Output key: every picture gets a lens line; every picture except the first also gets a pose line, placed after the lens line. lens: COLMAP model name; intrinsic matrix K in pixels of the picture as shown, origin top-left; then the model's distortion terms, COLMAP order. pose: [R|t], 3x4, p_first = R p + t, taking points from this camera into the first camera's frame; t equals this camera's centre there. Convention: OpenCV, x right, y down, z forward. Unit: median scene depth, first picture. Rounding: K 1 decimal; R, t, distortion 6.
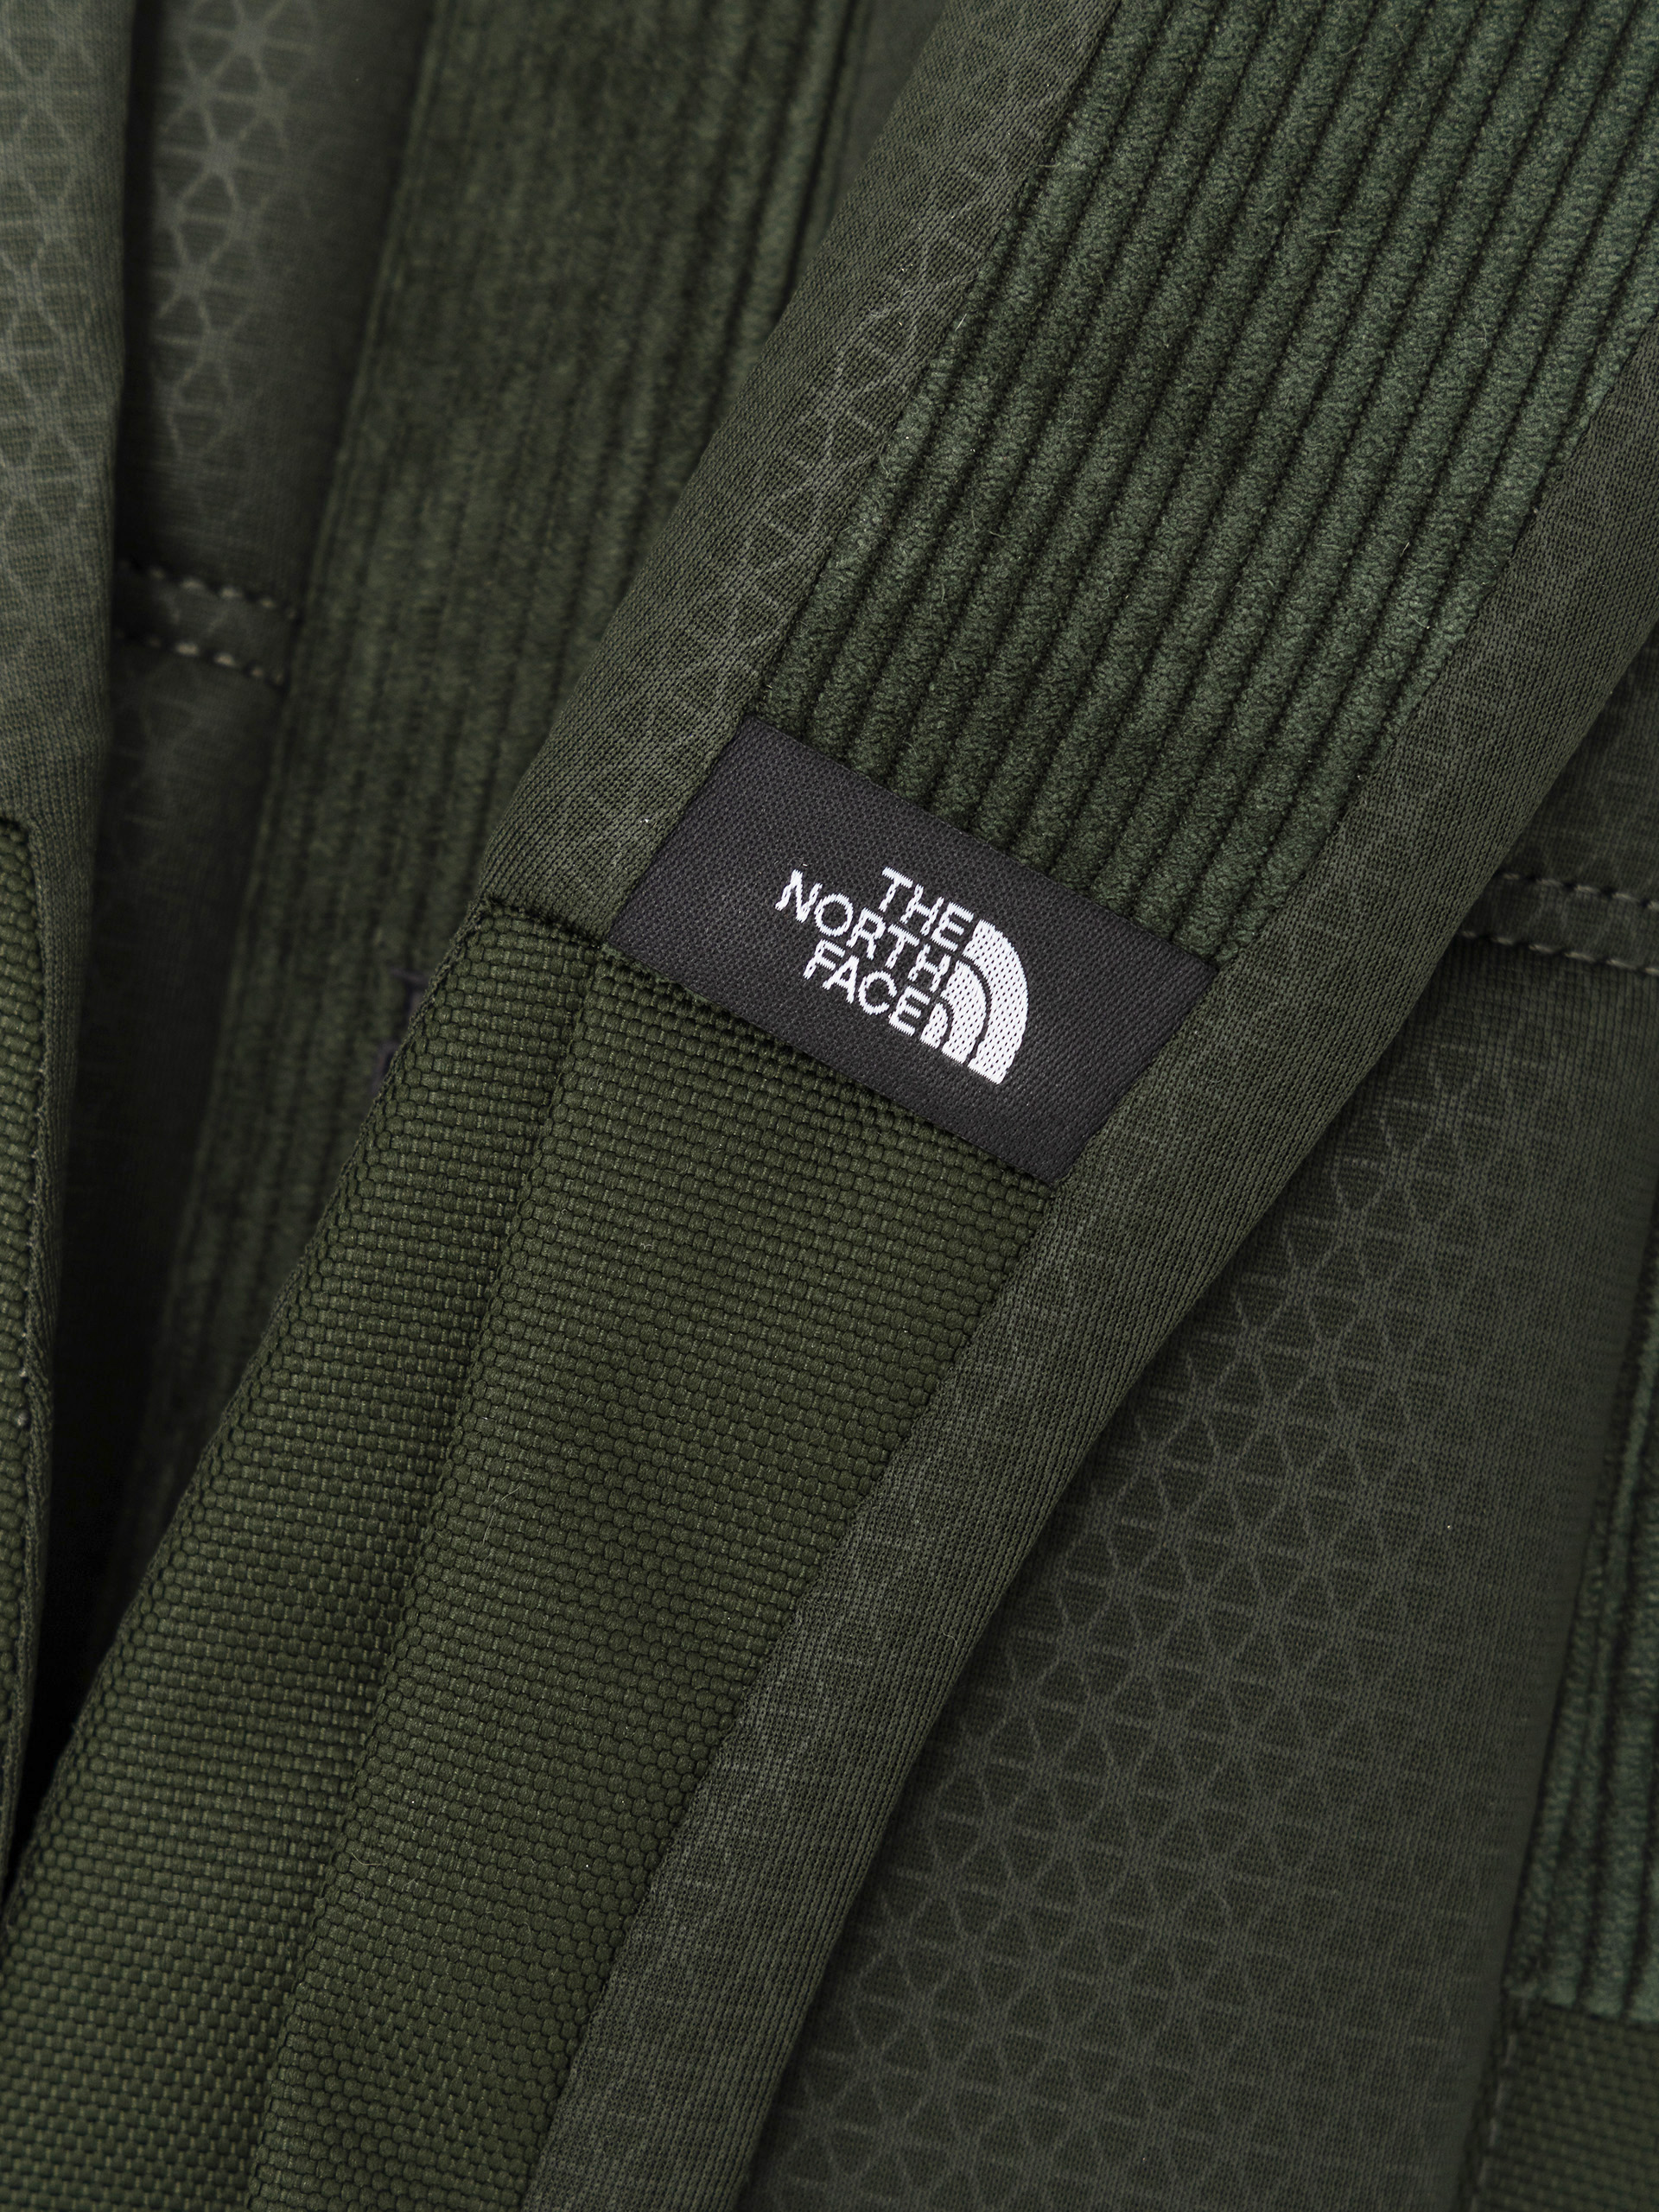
lens RADIAL K [[6490.0, 0, 828.8], [0, 6490.0, 1105.5], [0, 0, 1]] dist [0.028997, 0.000000]
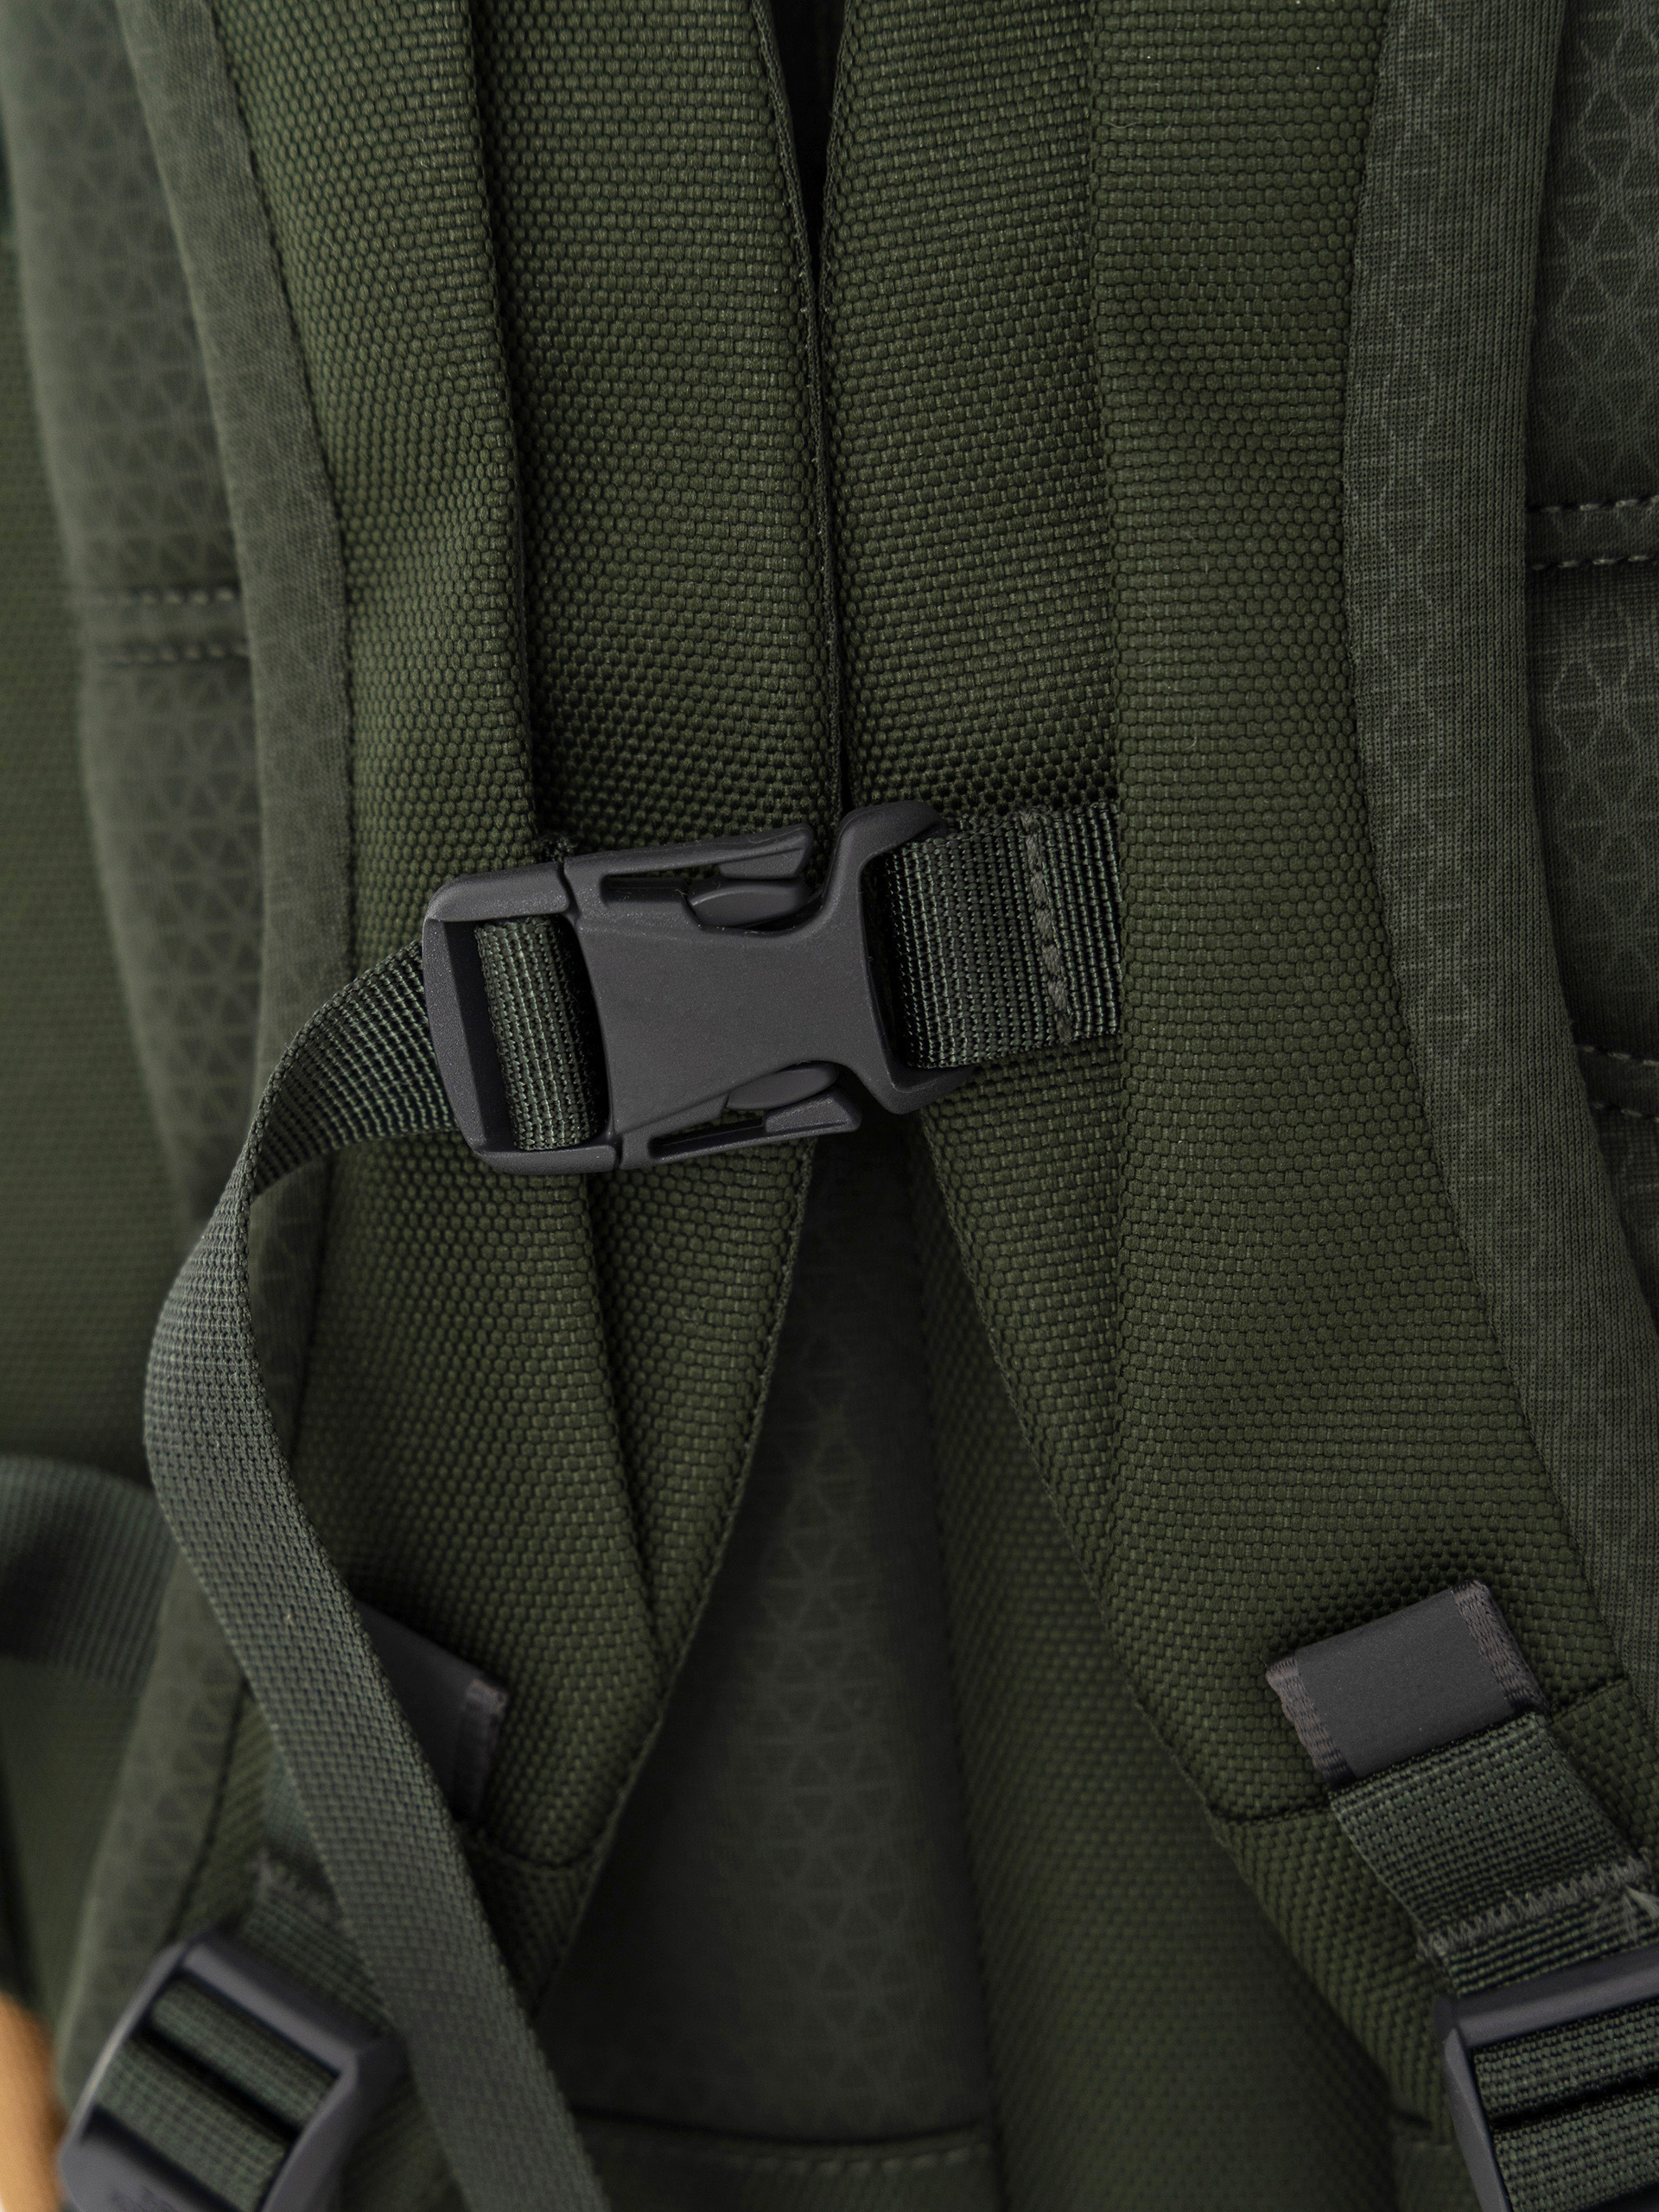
lens RADIAL K [[4911.9, 0, 830.1], [0, 4911.9, 1106.2], [0, 0, 1]] dist [-0.097007, 0.000000]
pose [[0.955032, -0.277597, -0.104186, -0.077487], [0.287729, 0.952523, 0.099562, 0.175808], [0.071602, -0.125062, 0.989562, 0.156228]]
